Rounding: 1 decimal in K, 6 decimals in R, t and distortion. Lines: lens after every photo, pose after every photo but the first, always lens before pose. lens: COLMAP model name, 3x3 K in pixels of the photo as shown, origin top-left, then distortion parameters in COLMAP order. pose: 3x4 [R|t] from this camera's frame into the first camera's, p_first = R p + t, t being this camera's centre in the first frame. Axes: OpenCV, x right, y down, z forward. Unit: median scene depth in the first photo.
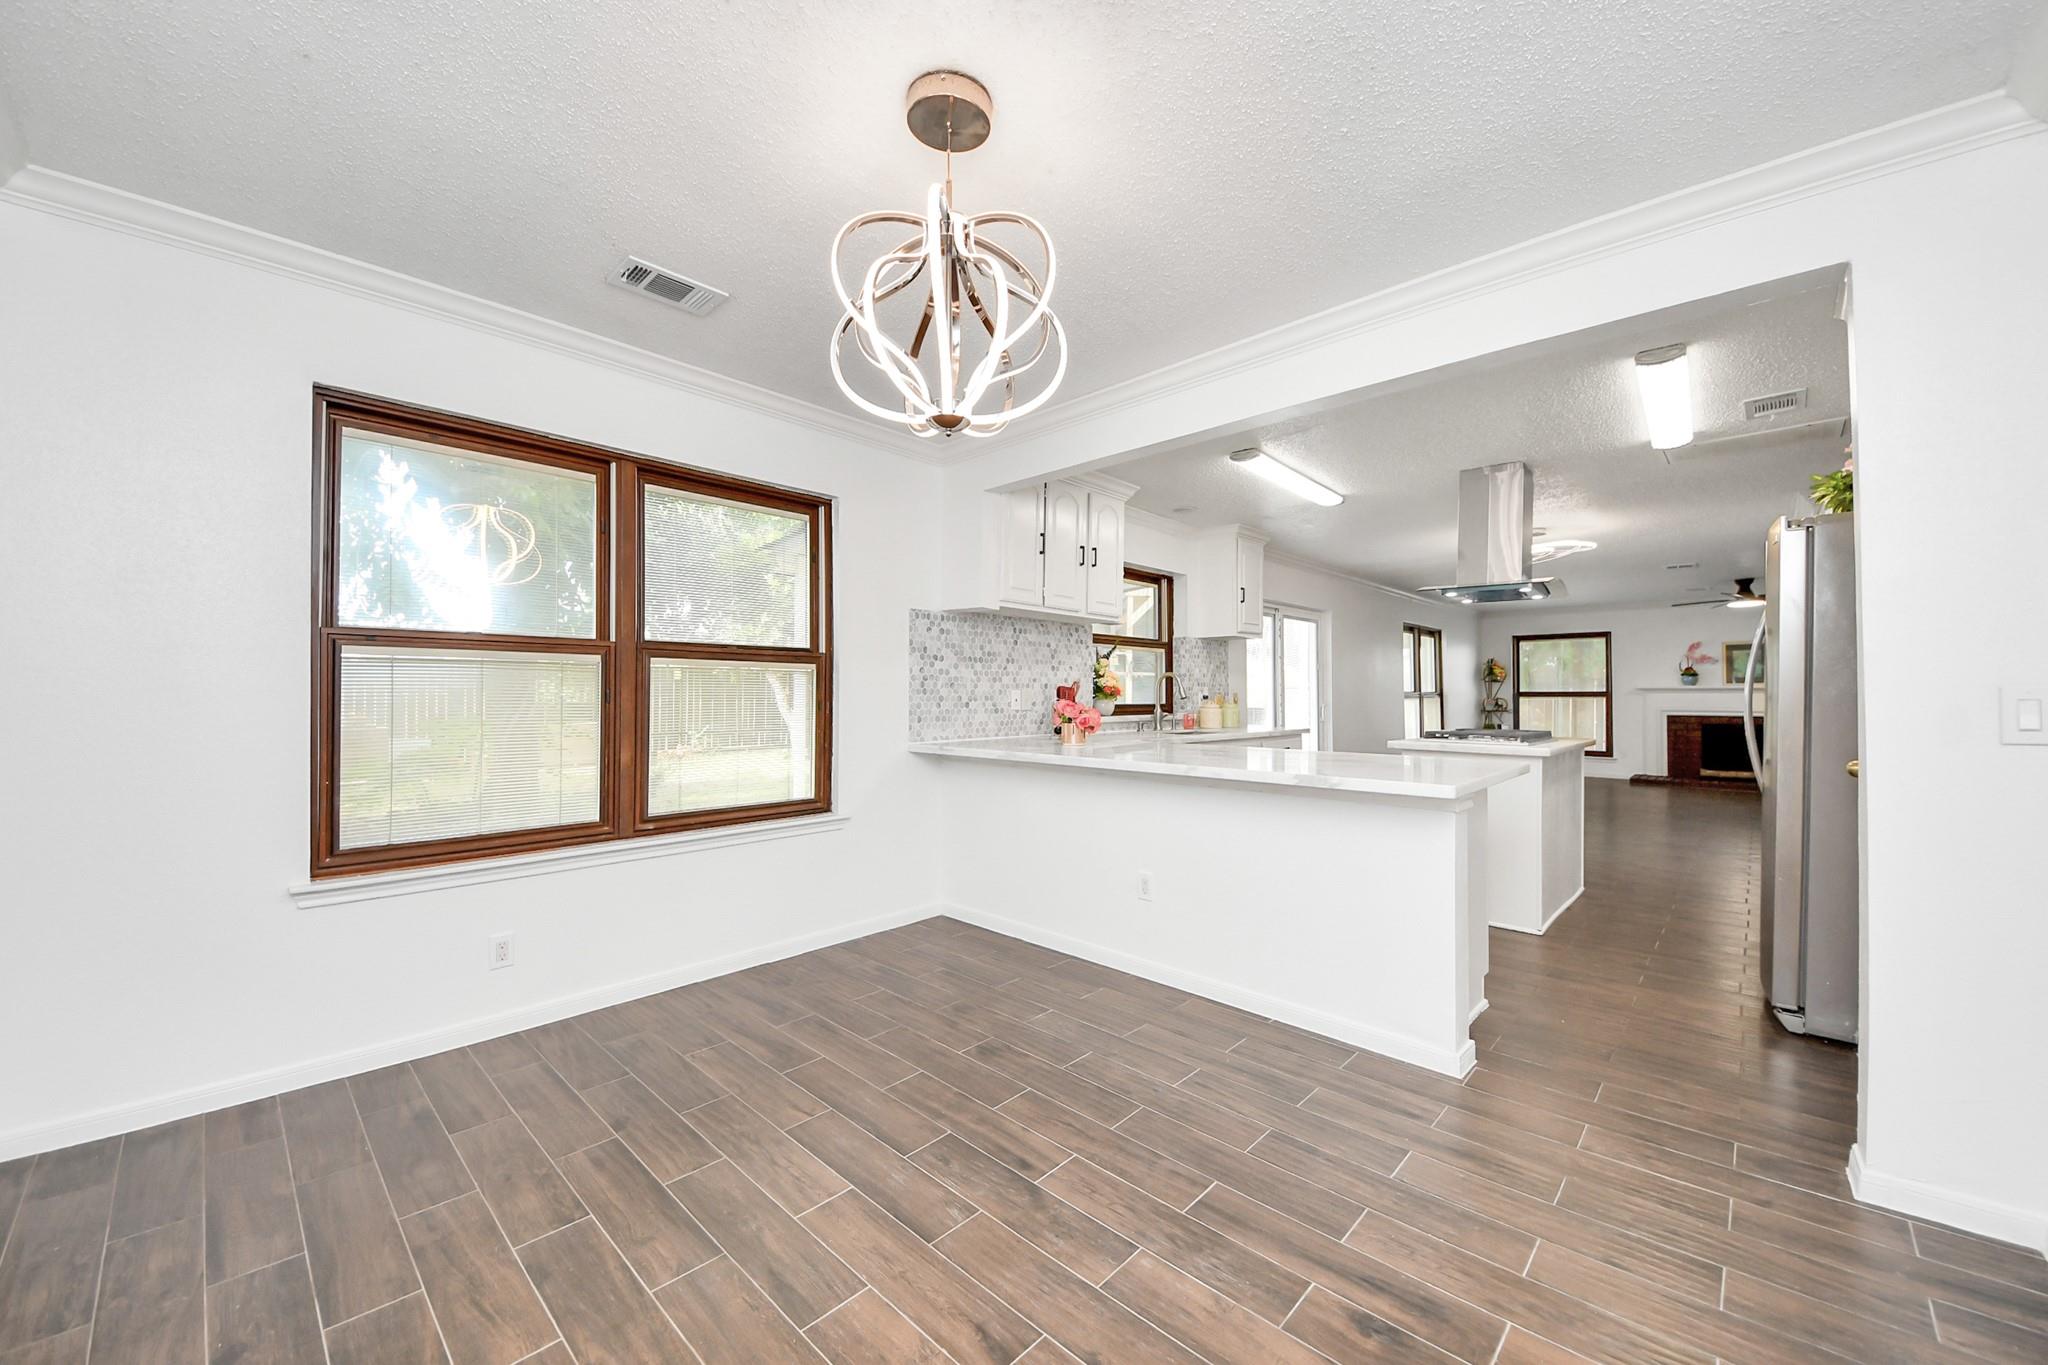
lens RADIAL K [[803.4, 0, 980.7], [0, 803.4, 685.2], [0, 0, 1]] dist [0.002775, 0.000046]
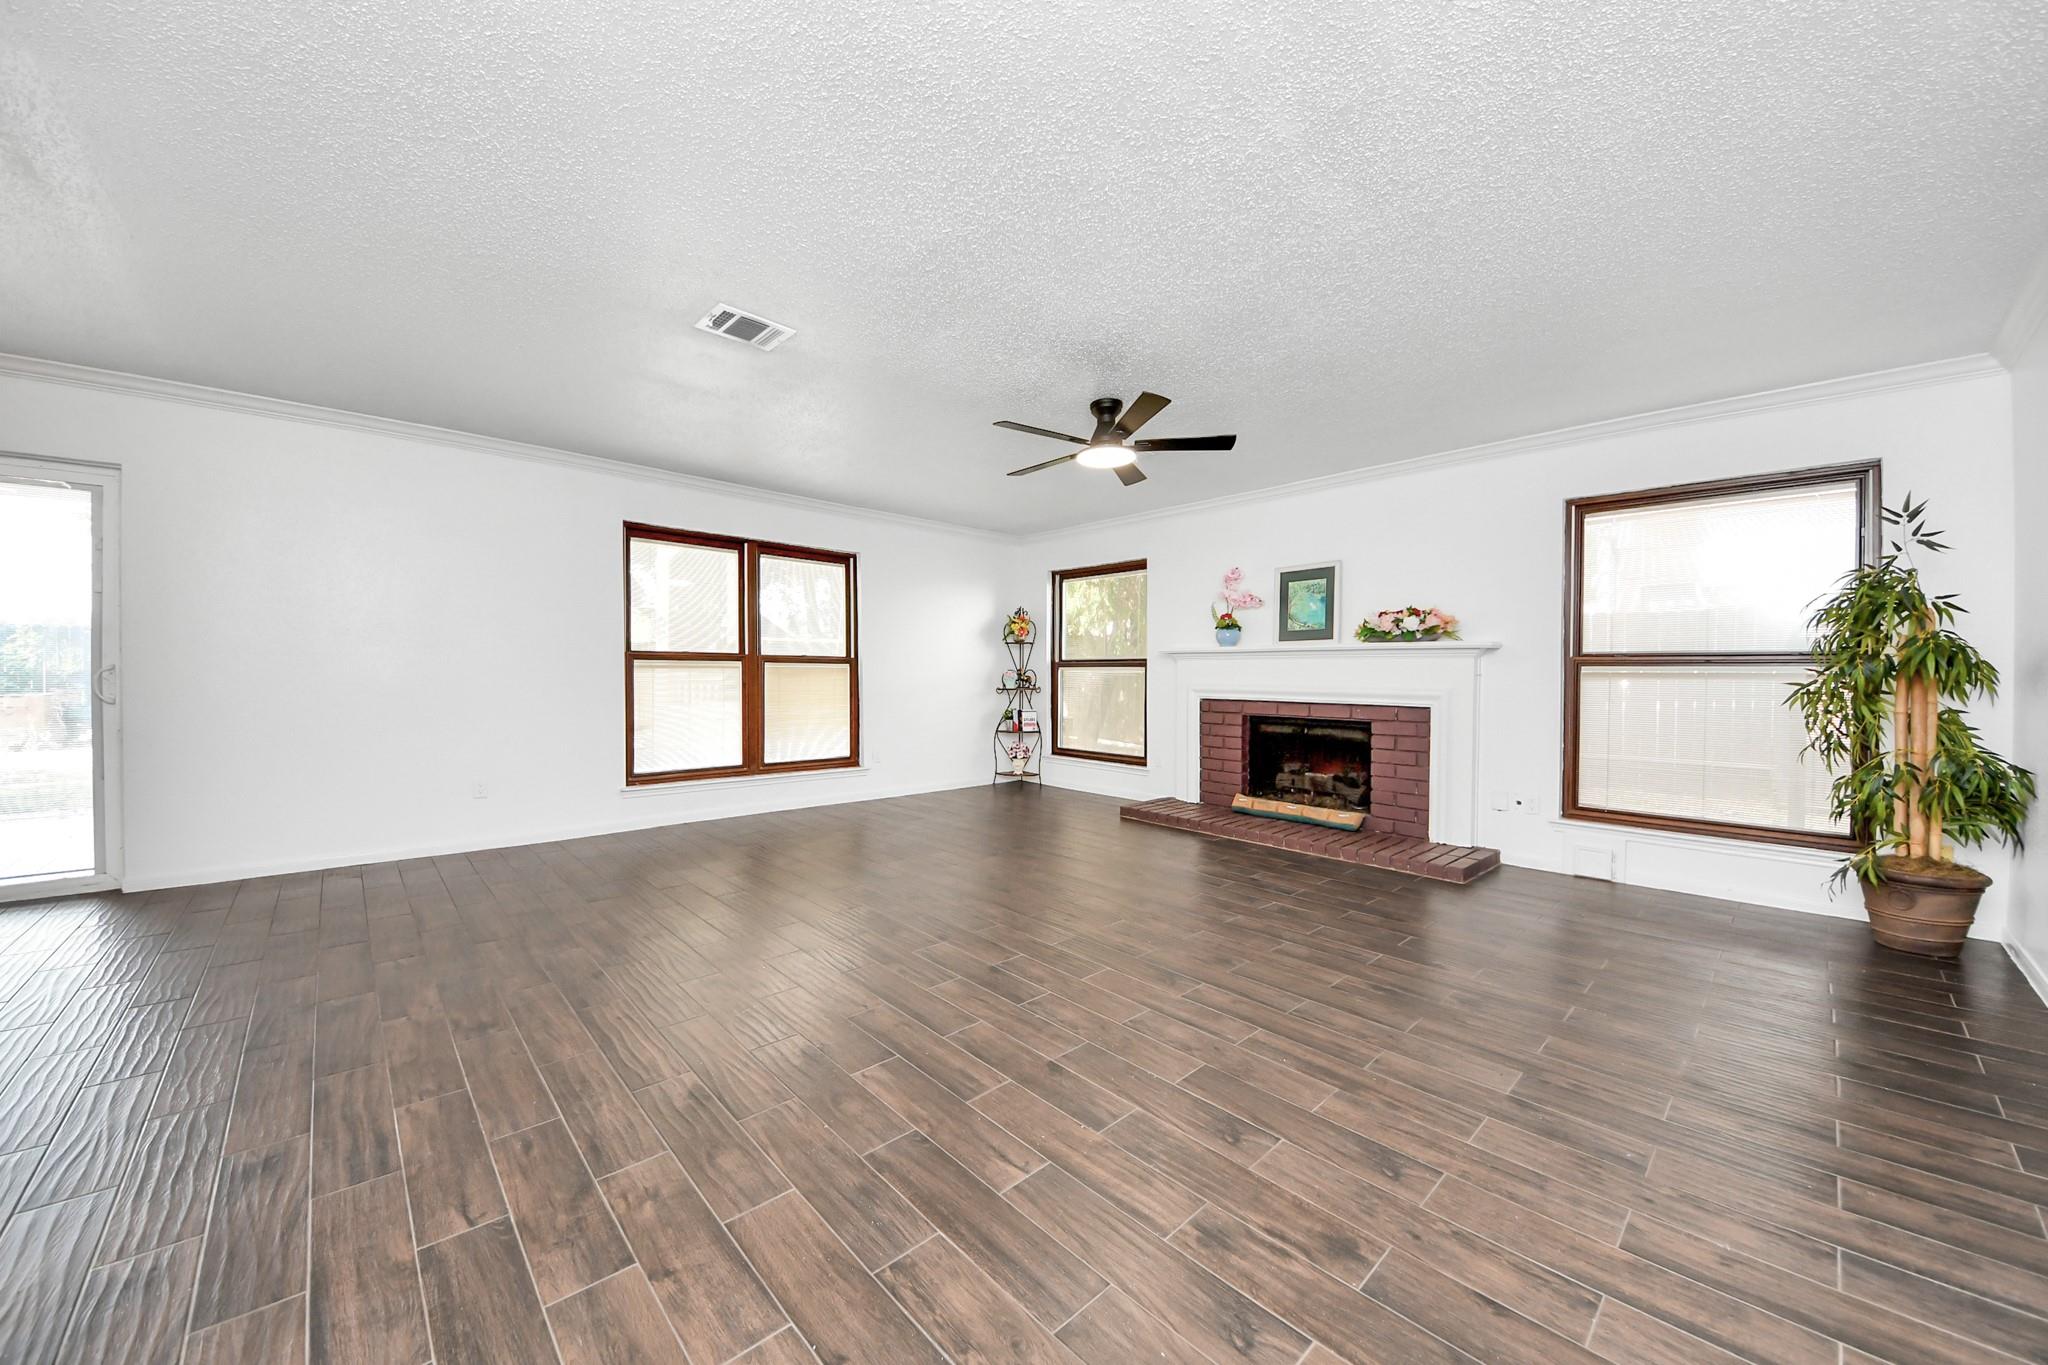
lens RADIAL K [[734.3, 0, 1020.2], [0, 734.3, 684.9], [0, 0, 1]] dist [0.011291, -0.000863]
pose [[0.999584, 0.002545, -0.028723, 0.734204], [-0.001664, 0.999528, 0.030676, 0.011764], [0.028788, -0.030616, 0.999117, 0.469229]]
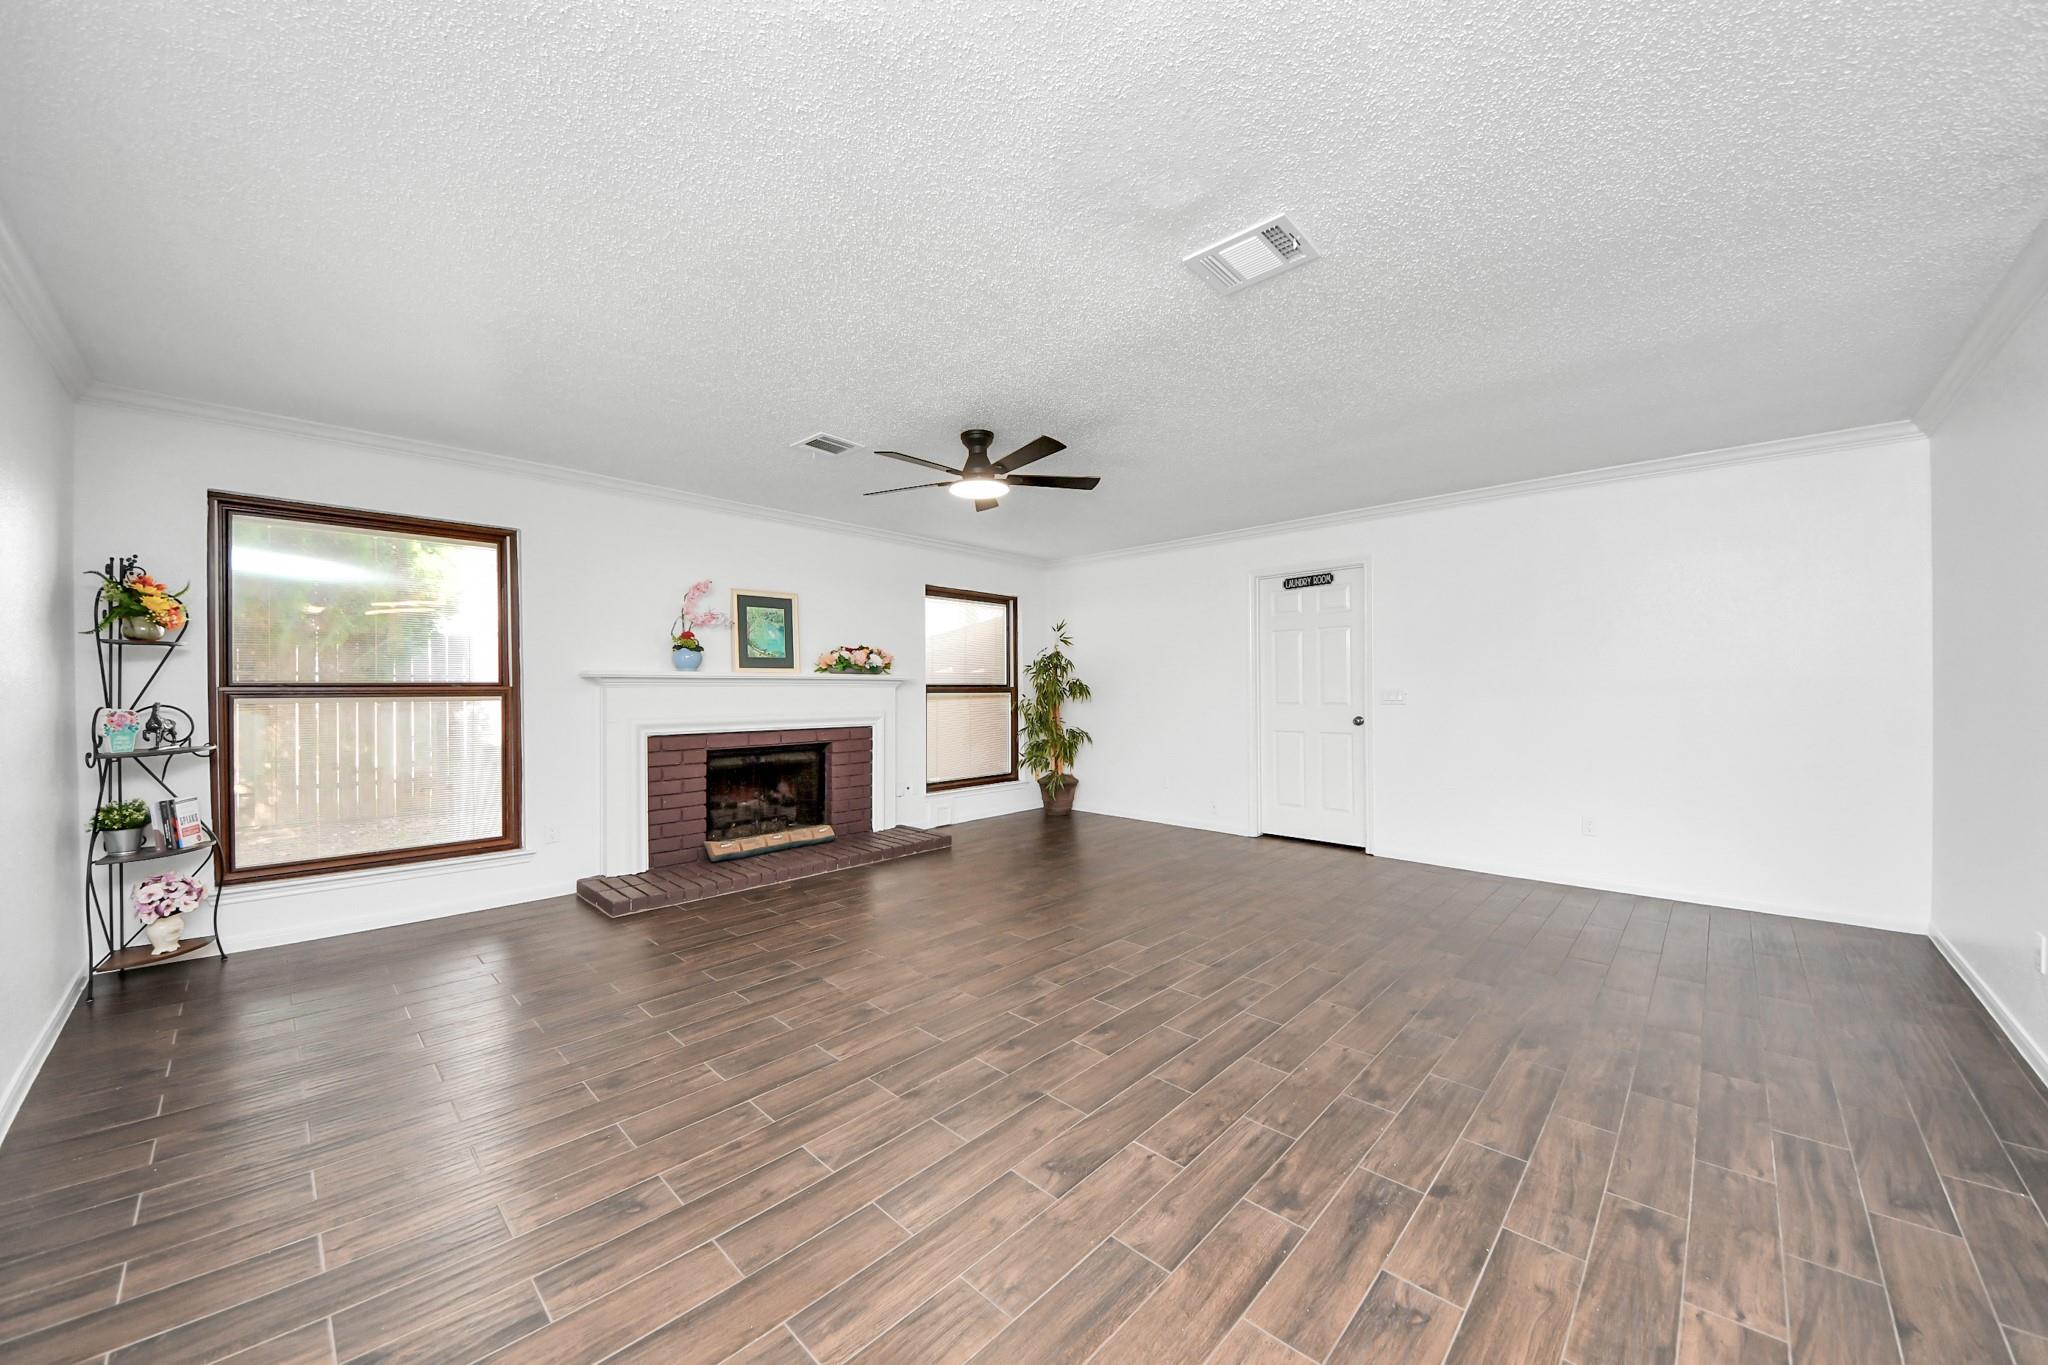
lens RADIAL K [[734.3, 0, 1015.0], [0, 734.3, 683.0], [0, 0, 1]] dist [0.011291, -0.000863]
pose [[-0.022182, -0.001333, 0.999753, 0.431230], [-0.015630, 0.999877, 0.000987, 0.004045], [-0.999632, -0.015604, -0.022200, 0.799154]]
